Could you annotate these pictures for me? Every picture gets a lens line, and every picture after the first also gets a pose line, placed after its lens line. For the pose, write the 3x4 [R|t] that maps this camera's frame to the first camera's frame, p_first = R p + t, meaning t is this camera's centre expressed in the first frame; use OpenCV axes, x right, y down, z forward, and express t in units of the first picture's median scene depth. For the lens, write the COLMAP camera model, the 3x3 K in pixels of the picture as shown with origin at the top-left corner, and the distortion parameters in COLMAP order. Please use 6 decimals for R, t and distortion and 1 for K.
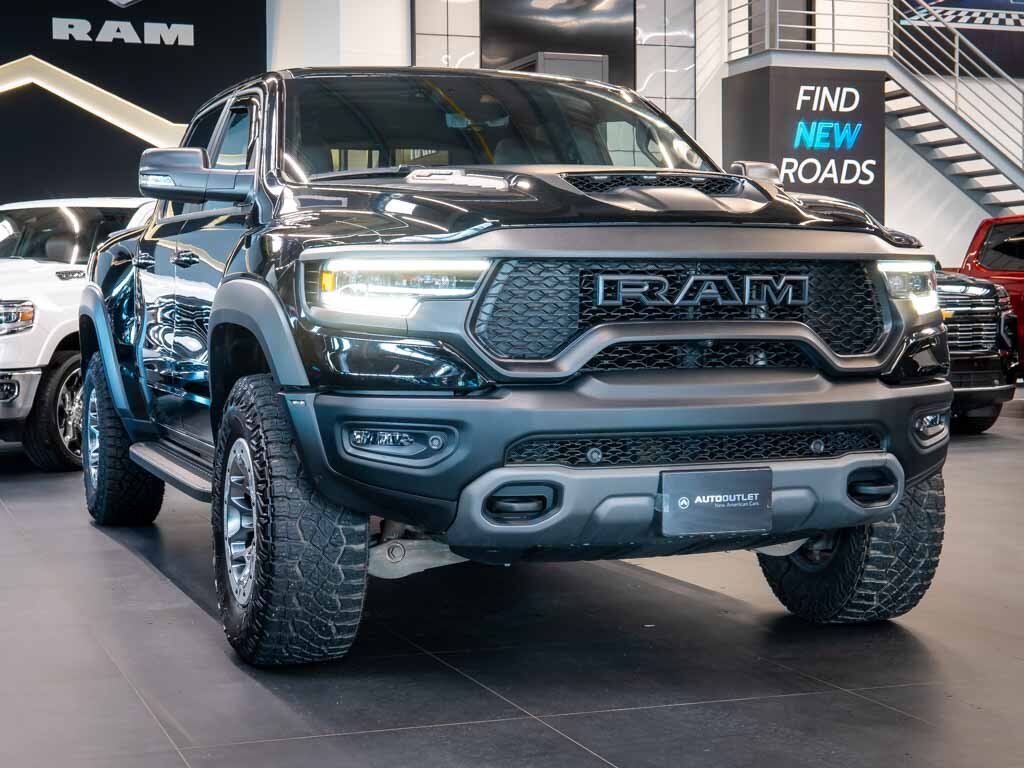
lens RADIAL K [[1877.2, 0, 512.0], [0, 1877.2, 384.0], [0, 0, 1]] dist [0.005691, -3.584809]
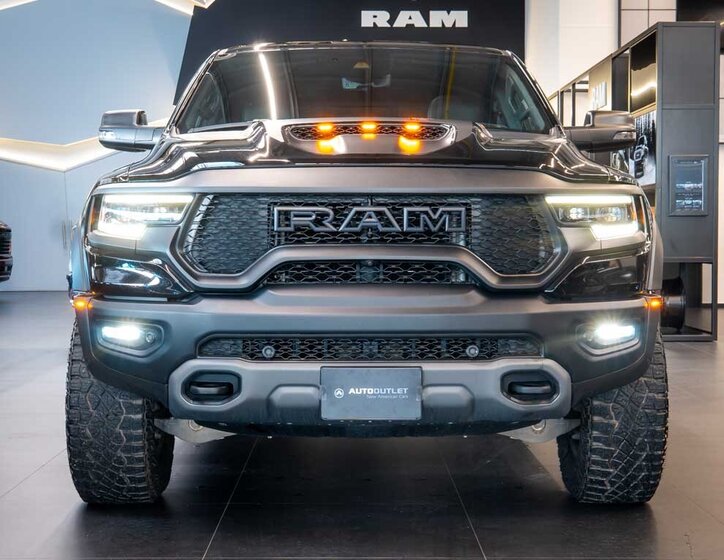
lens RADIAL K [[1470.7, 0, 362.0], [0, 1470.7, 280.0], [0, 0, 1]] dist [-0.092649, -0.432990]
pose [[0.947293, 0.018029, -0.319862, 0.402348], [-0.020271, 0.999788, -0.003680, -0.006986], [0.319728, 0.009970, 0.947457, 0.096046]]
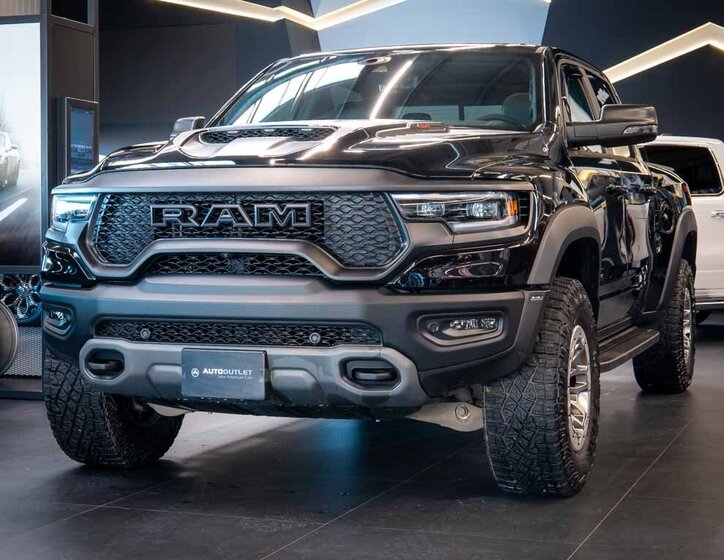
lens RADIAL K [[1470.7, 0, 362.0], [0, 1470.7, 280.0], [0, 0, 1]] dist [-0.092649, -0.432990]
pose [[0.774147, 0.030129, -0.632289, 0.836453], [-0.030890, 0.999475, 0.009806, -0.017191], [0.632252, 0.011940, 0.774671, 0.249510]]
